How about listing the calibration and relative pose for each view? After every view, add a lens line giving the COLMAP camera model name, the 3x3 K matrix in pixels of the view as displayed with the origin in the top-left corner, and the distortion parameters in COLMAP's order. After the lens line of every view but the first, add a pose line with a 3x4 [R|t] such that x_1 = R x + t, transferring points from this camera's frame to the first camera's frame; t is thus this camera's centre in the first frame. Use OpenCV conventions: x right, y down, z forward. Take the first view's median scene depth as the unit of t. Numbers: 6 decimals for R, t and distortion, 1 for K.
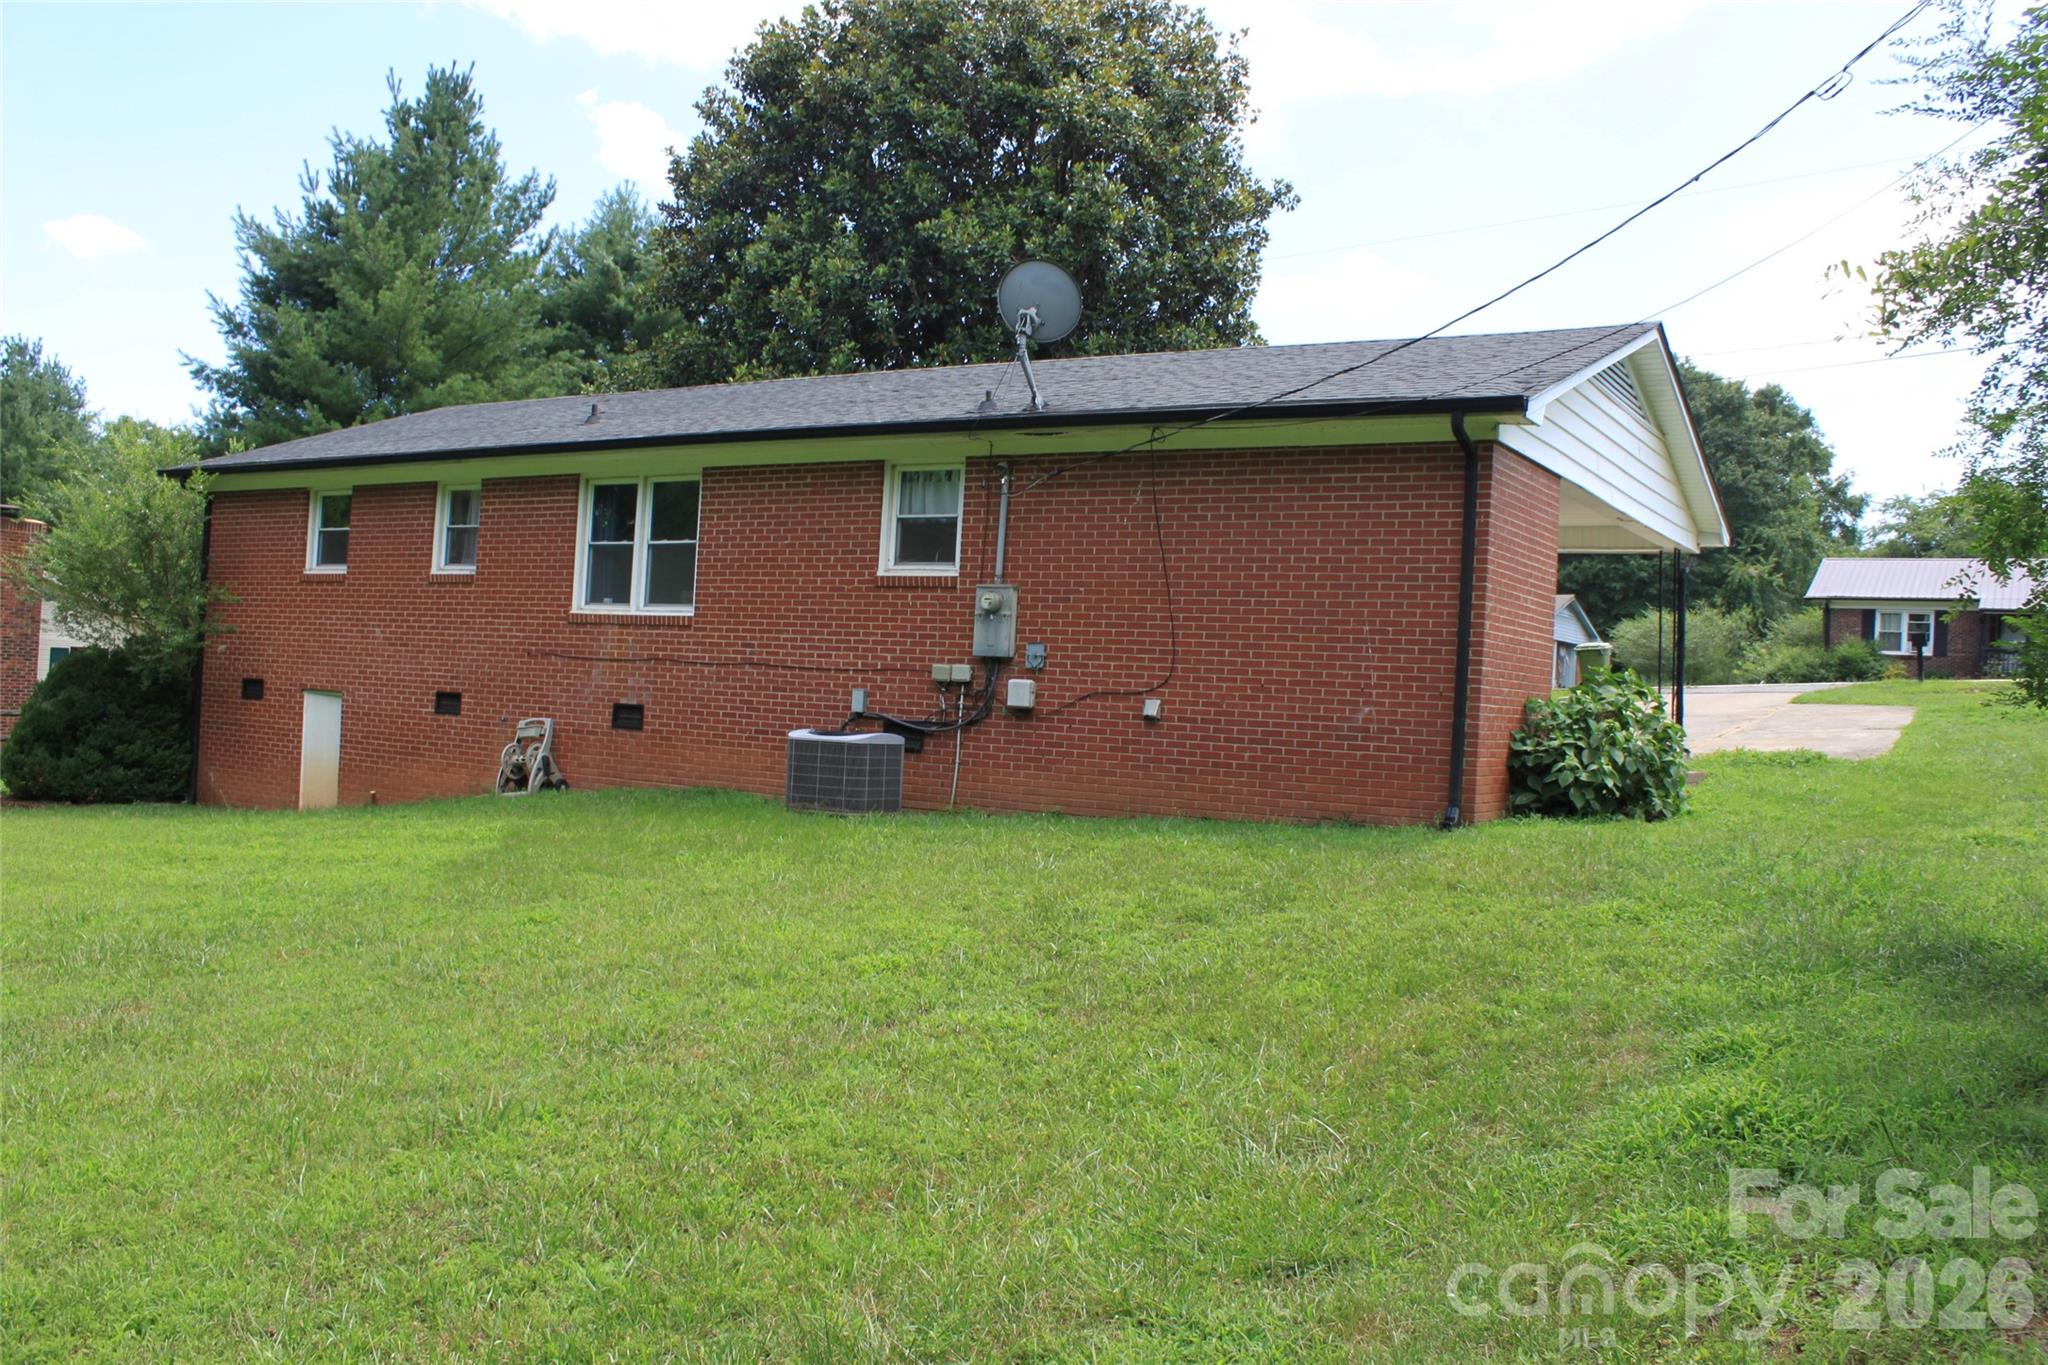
lens RADIAL K [[1686.8, 0, 1034.7], [0, 1686.8, 687.9], [0, 0, 1]] dist [-0.170645, 0.149450]
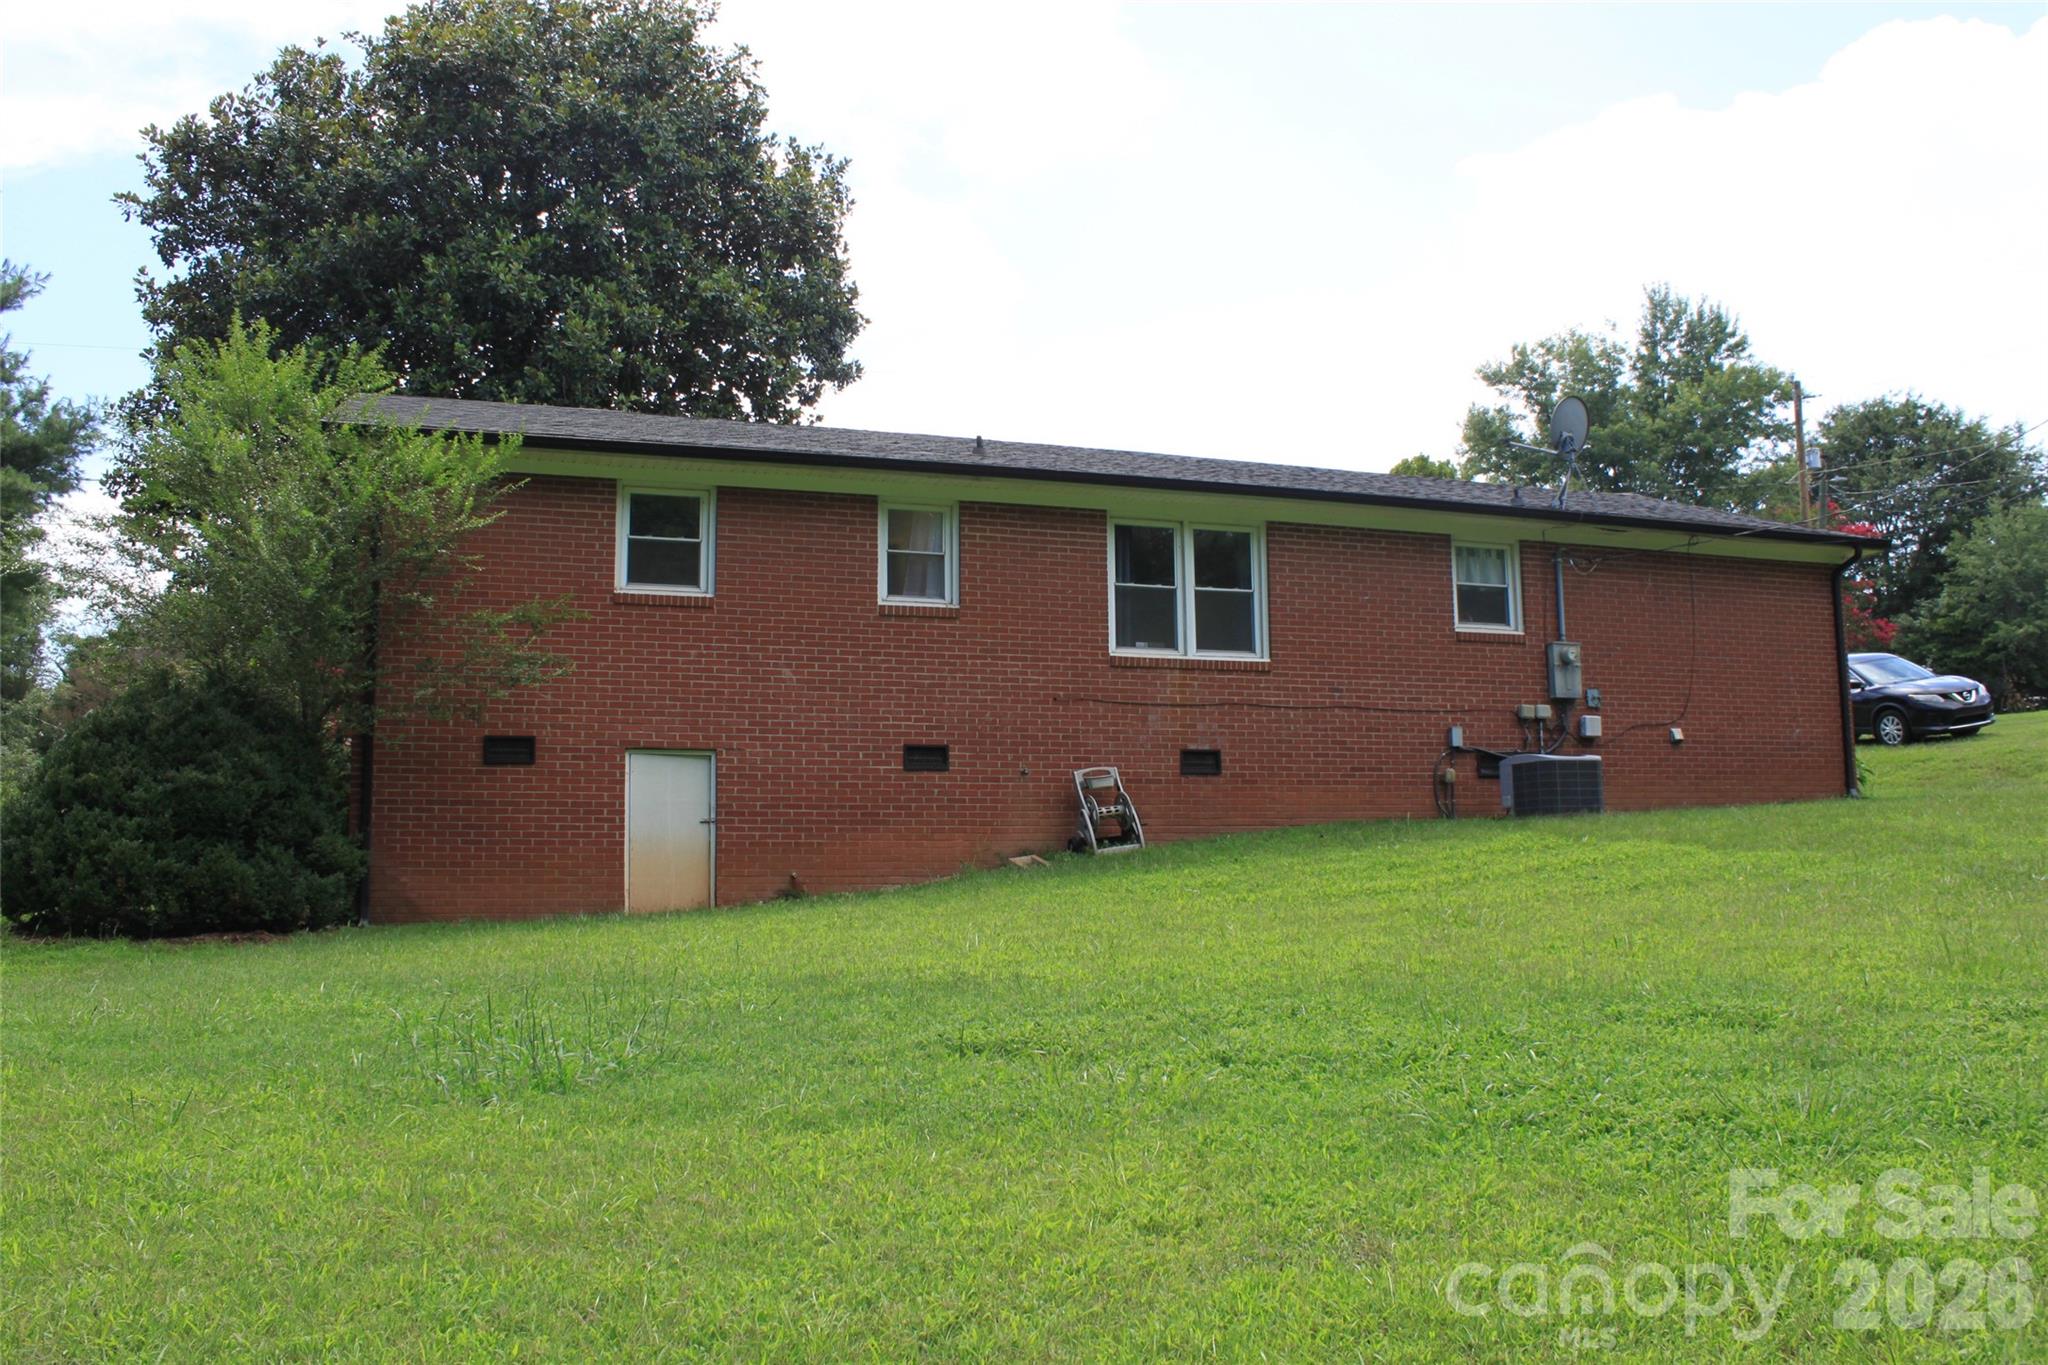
lens RADIAL K [[1686.8, 0, 1031.8], [0, 1686.8, 663.8], [0, 0, 1]] dist [-0.170645, 0.149450]
pose [[0.627271, 0.024330, 0.778421, -1.085251], [0.028324, 0.998138, -0.054022, 0.009982], [-0.778286, 0.055935, 0.625414, 0.452237]]
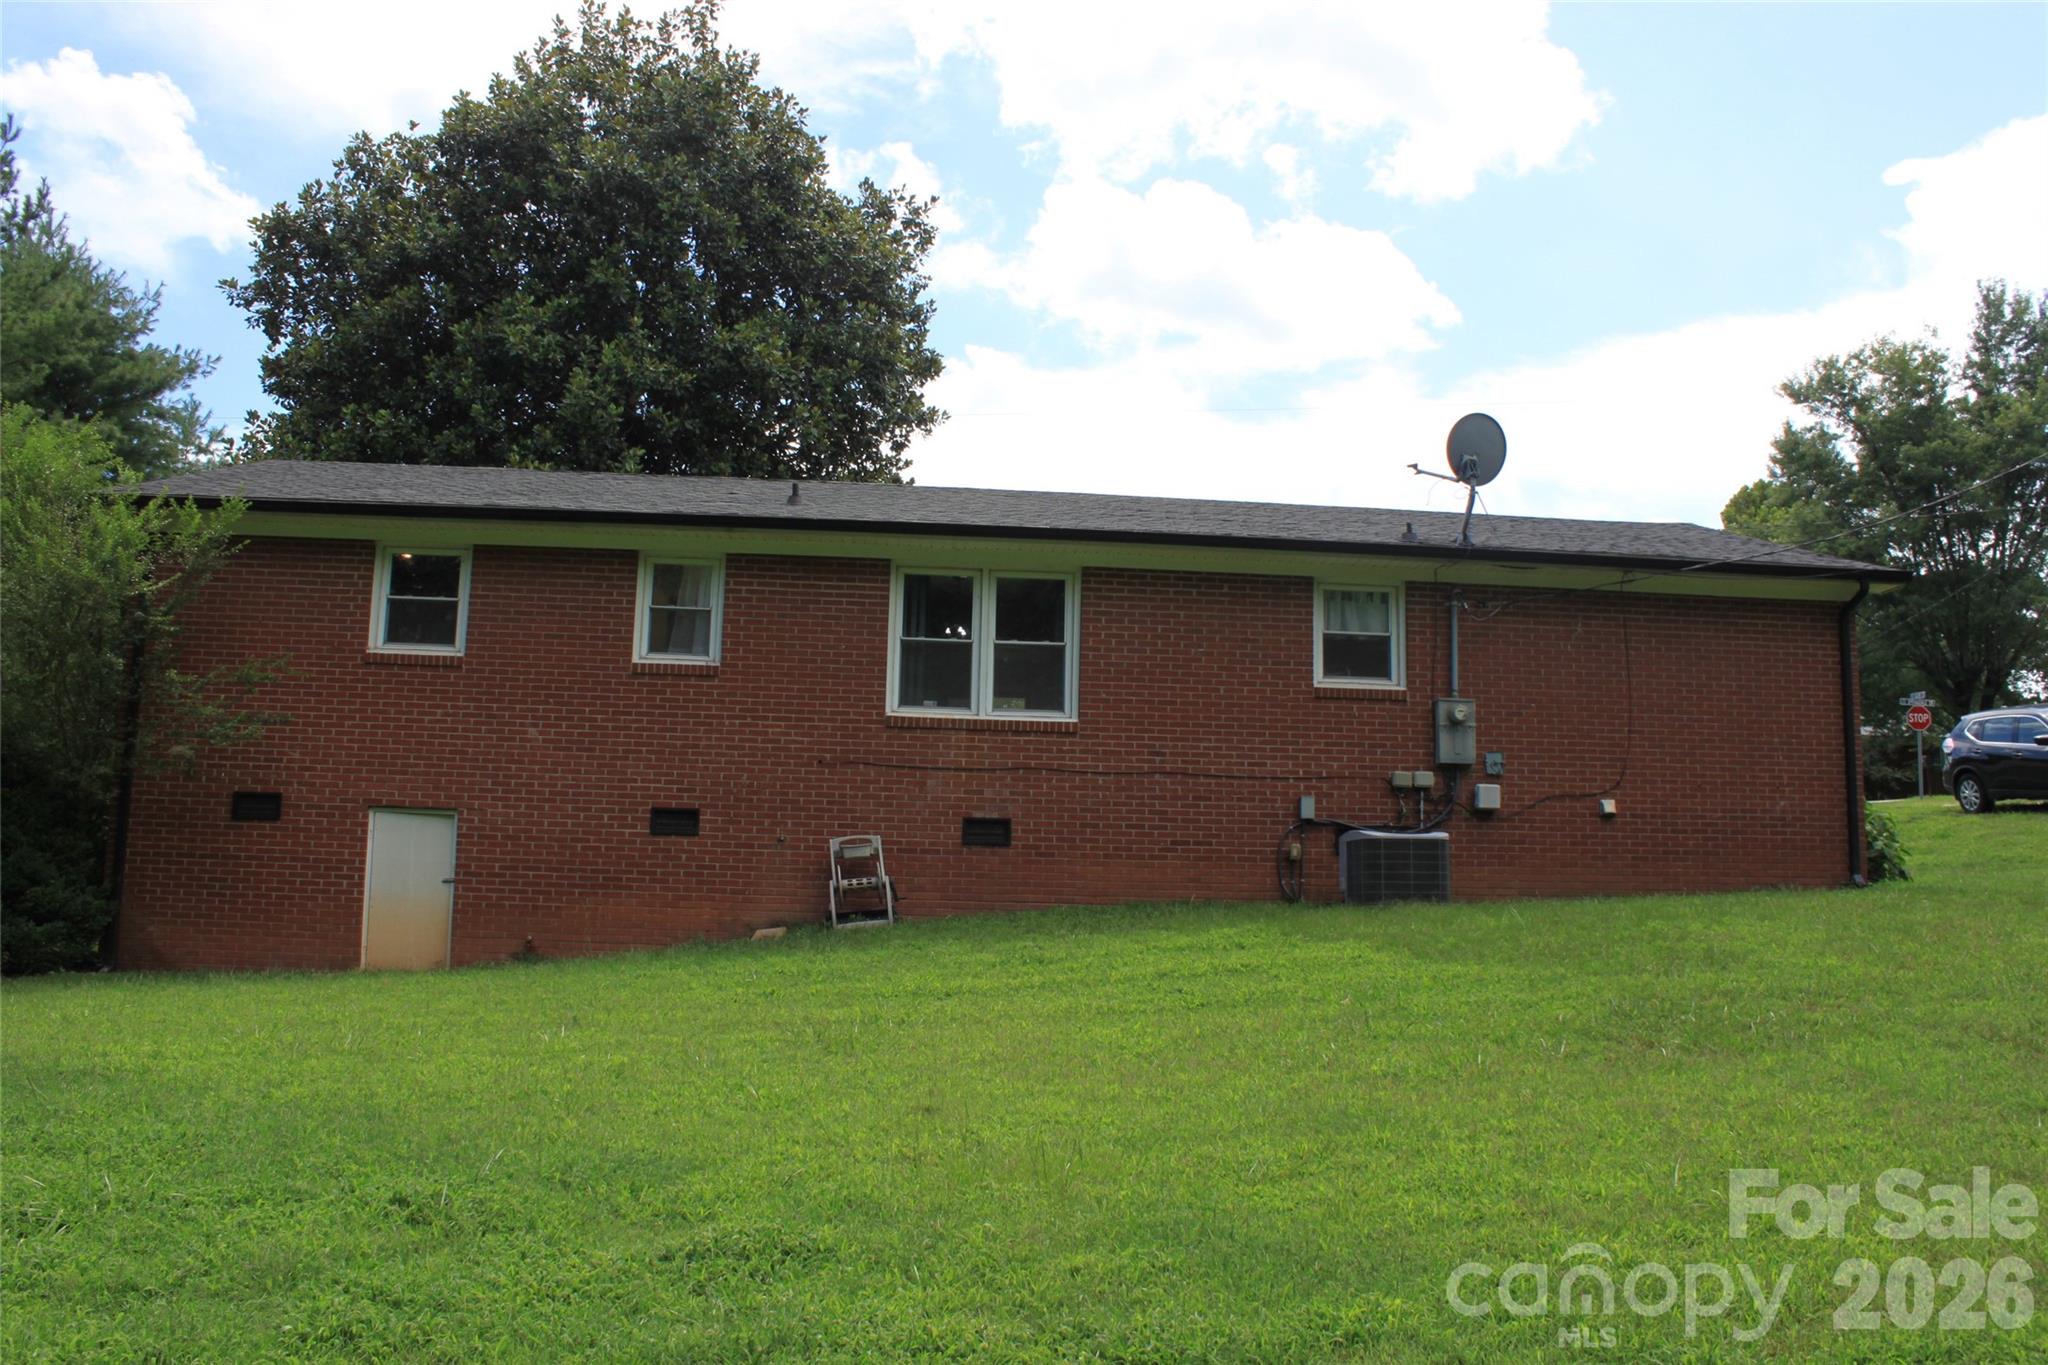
lens RADIAL K [[1686.8, 0, 1037.1], [0, 1686.8, 666.3], [0, 0, 1]] dist [-0.170645, 0.149450]
pose [[0.797715, 0.038514, 0.601804, -0.776045], [0.012907, 0.996639, -0.080891, 0.001904], [-0.602897, 0.072295, 0.794537, 0.252330]]
